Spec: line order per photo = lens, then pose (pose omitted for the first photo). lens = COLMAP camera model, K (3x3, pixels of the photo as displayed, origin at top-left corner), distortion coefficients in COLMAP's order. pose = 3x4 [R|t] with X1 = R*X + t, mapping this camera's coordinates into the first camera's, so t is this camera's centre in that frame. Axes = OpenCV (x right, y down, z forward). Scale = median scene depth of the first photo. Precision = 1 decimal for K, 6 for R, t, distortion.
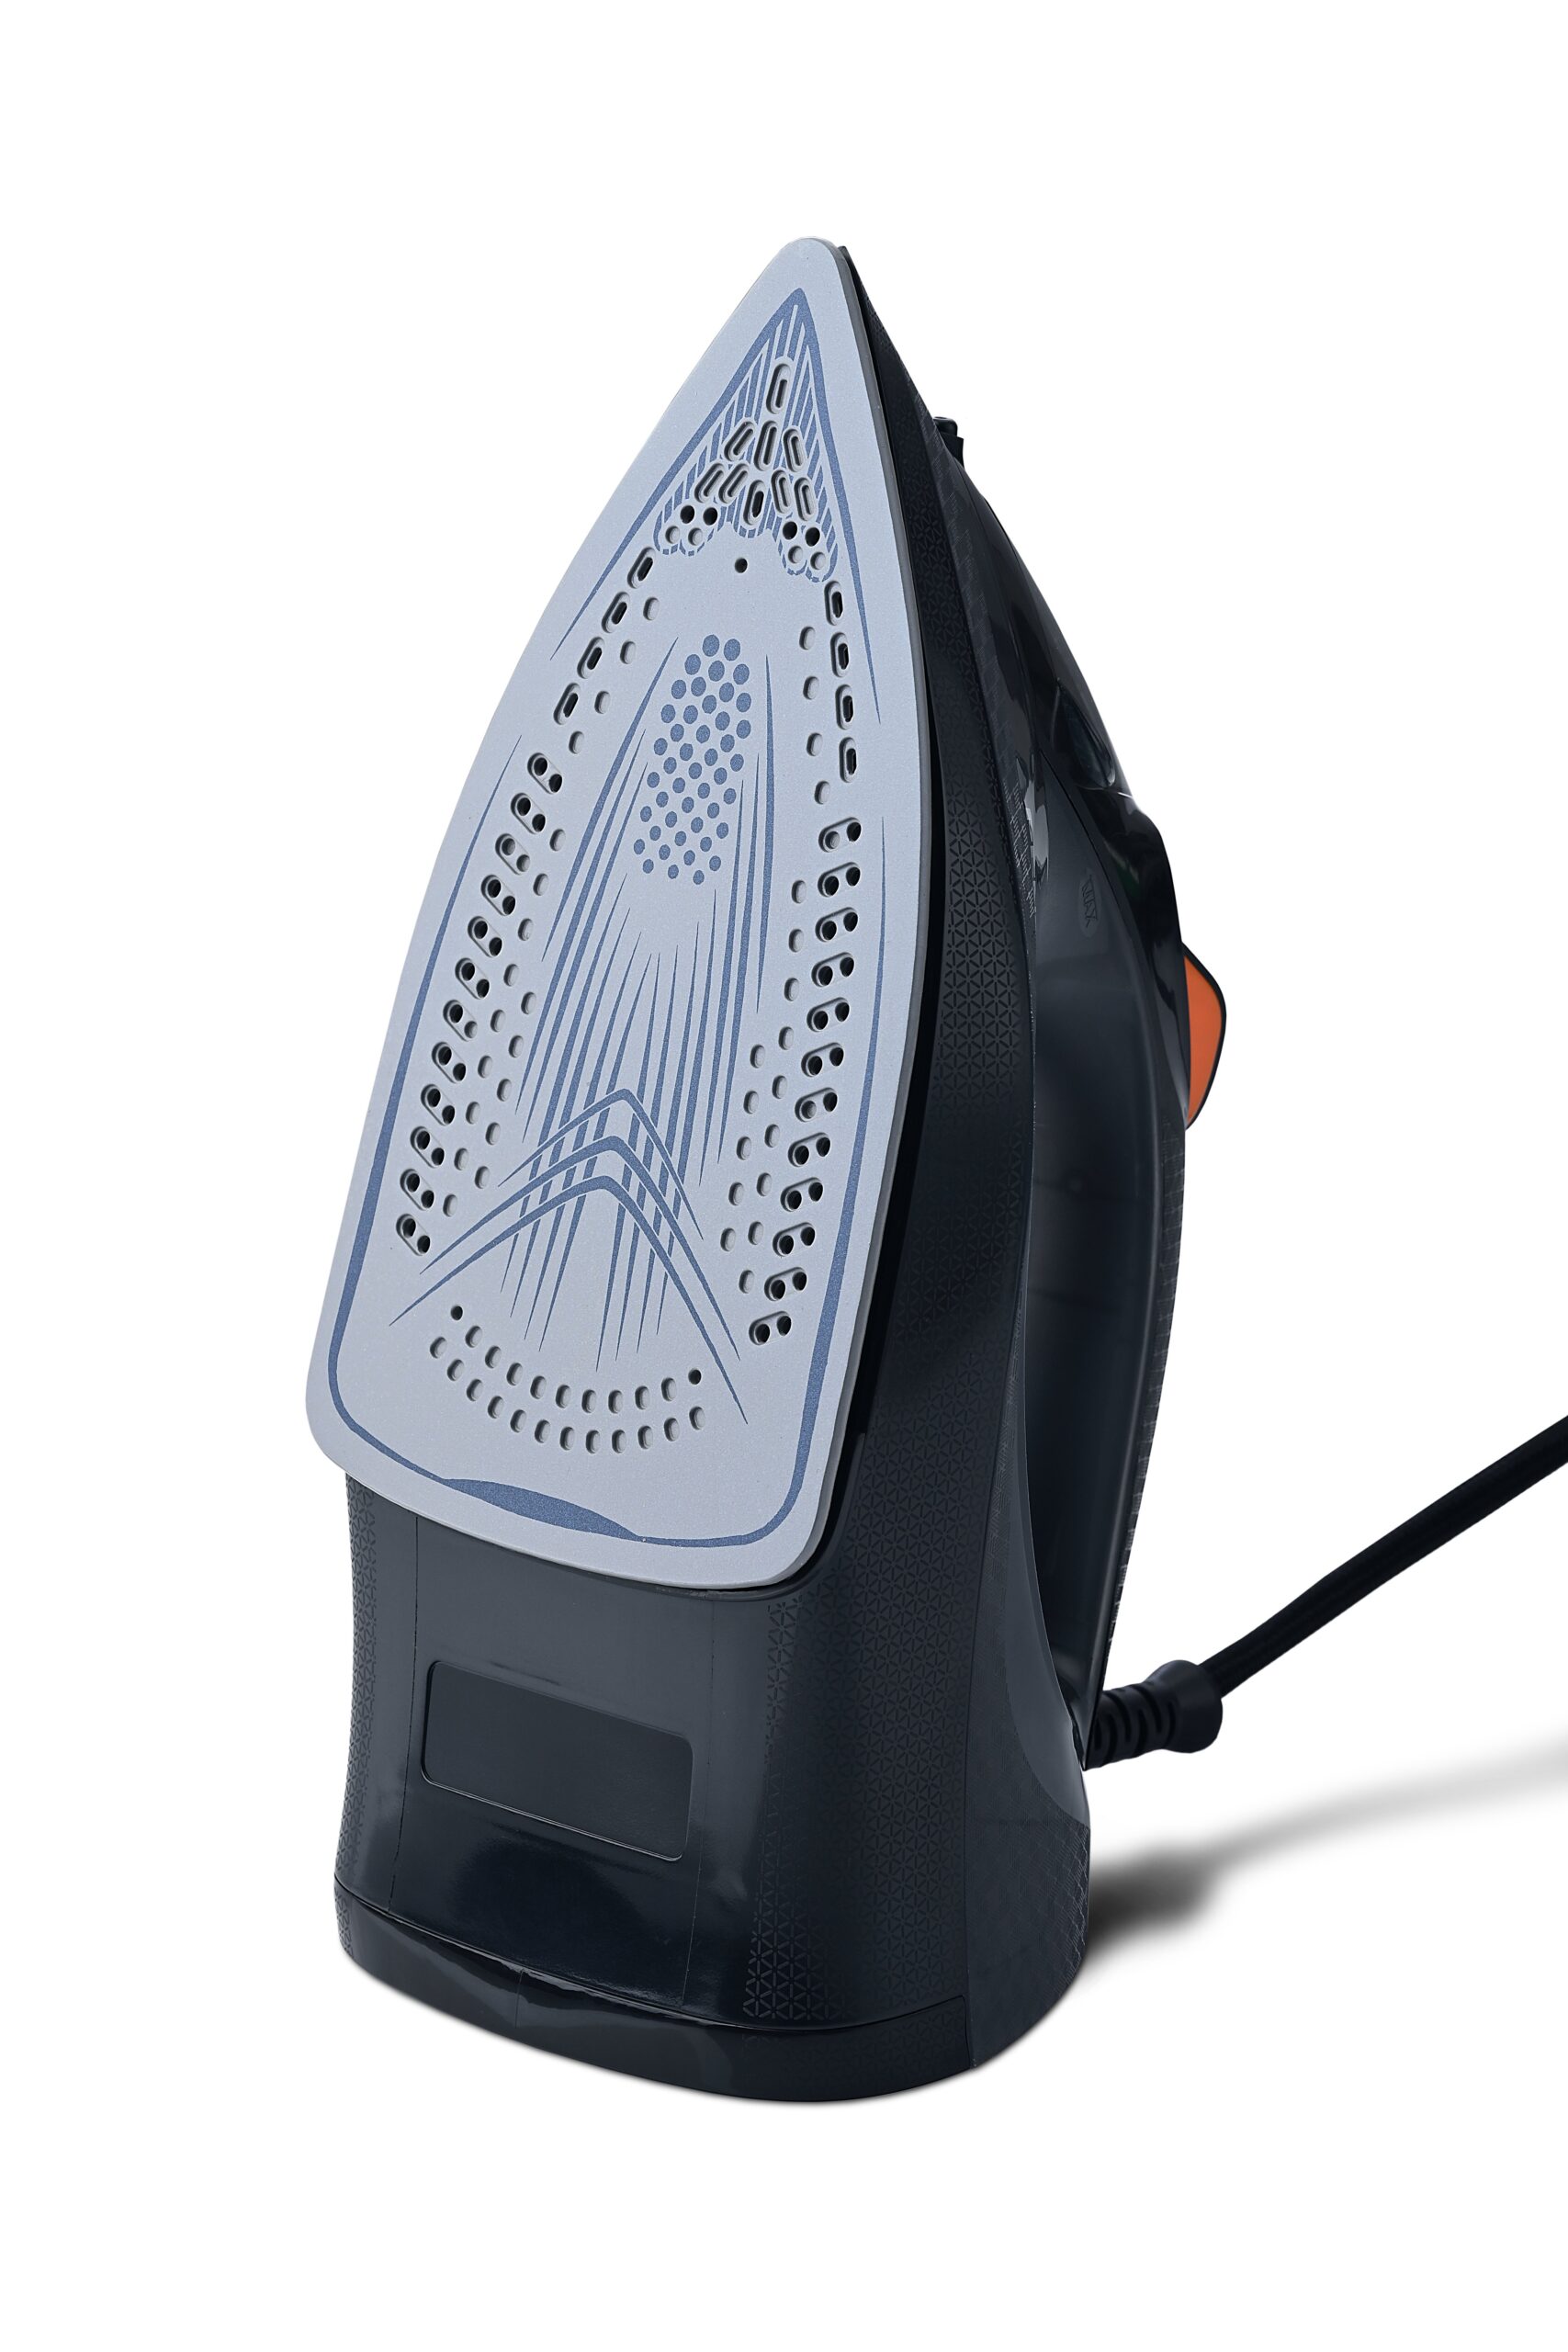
lens RADIAL K [[7928.3, 0, 784.7], [0, 7928.3, 1170.1], [0, 0, 1]] dist [0.063097, 0.000000]
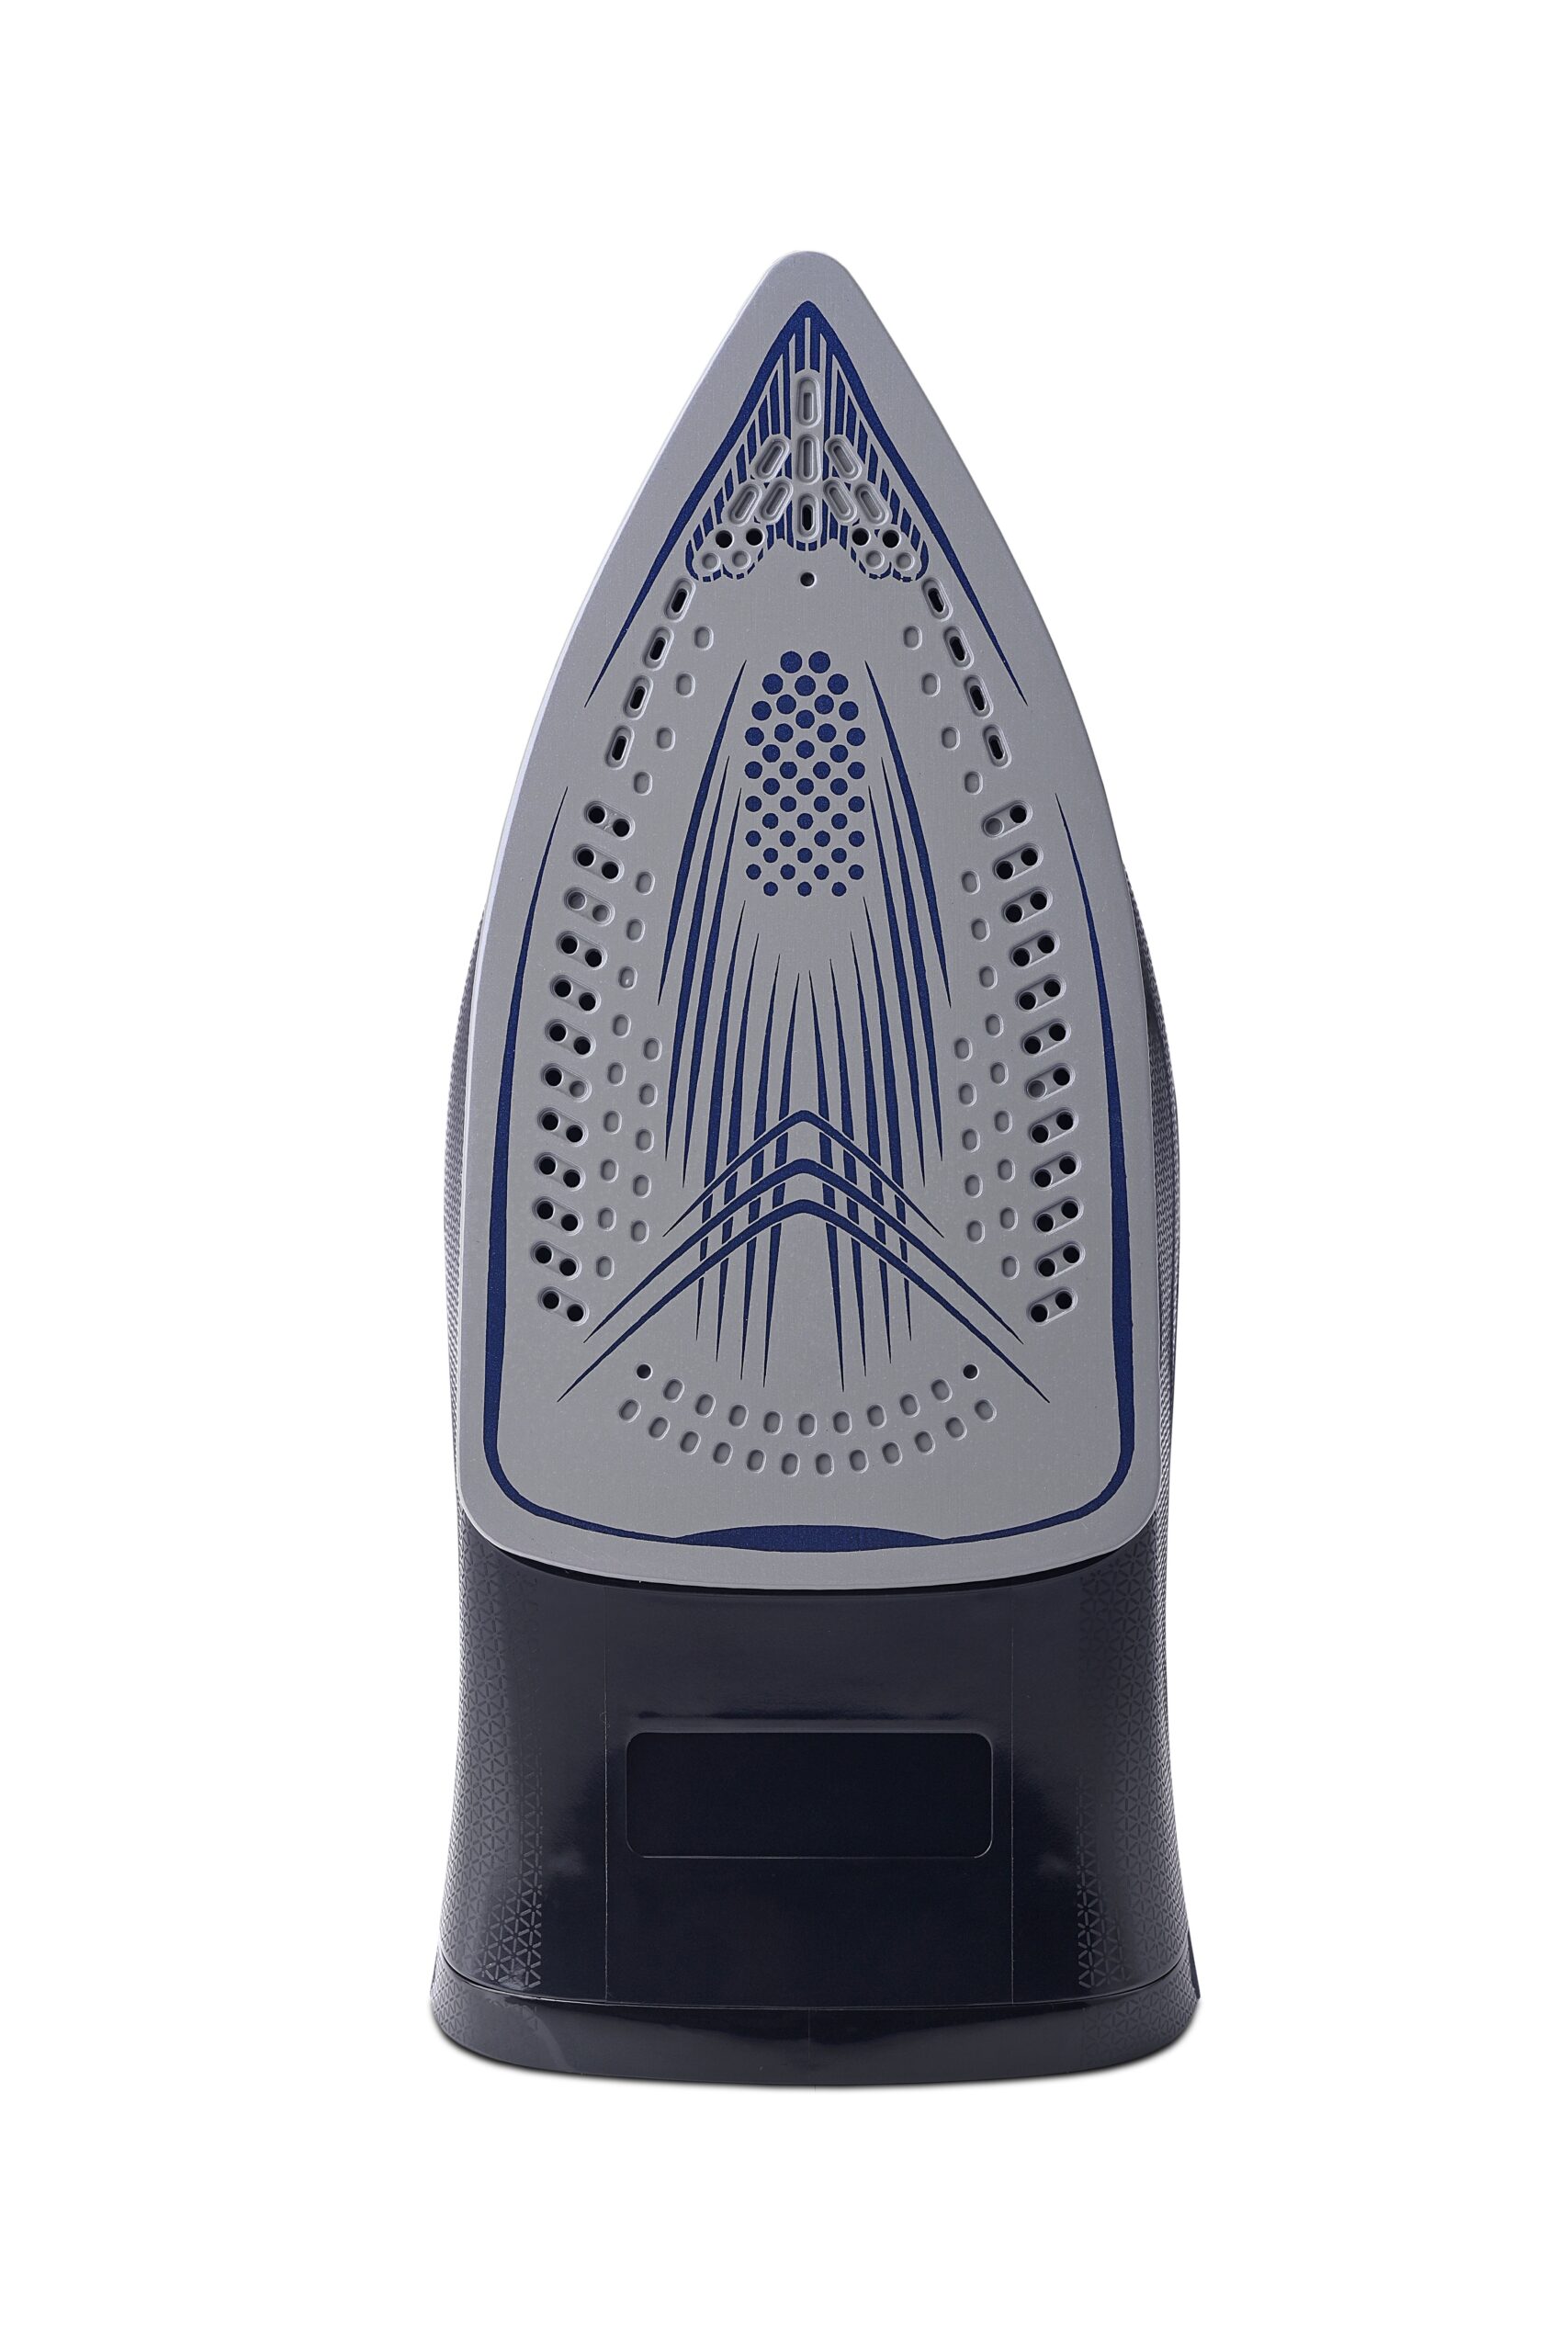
lens RADIAL K [[7928.3, 0, 785.2], [0, 7928.3, 1181.9], [0, 0, 1]] dist [0.063097, 0.000000]
pose [[0.771732, -0.163785, 0.614495, -0.636751], [0.184156, 0.982422, 0.030573, -0.032323], [-0.608700, 0.089569, 0.788328, 0.215208]]
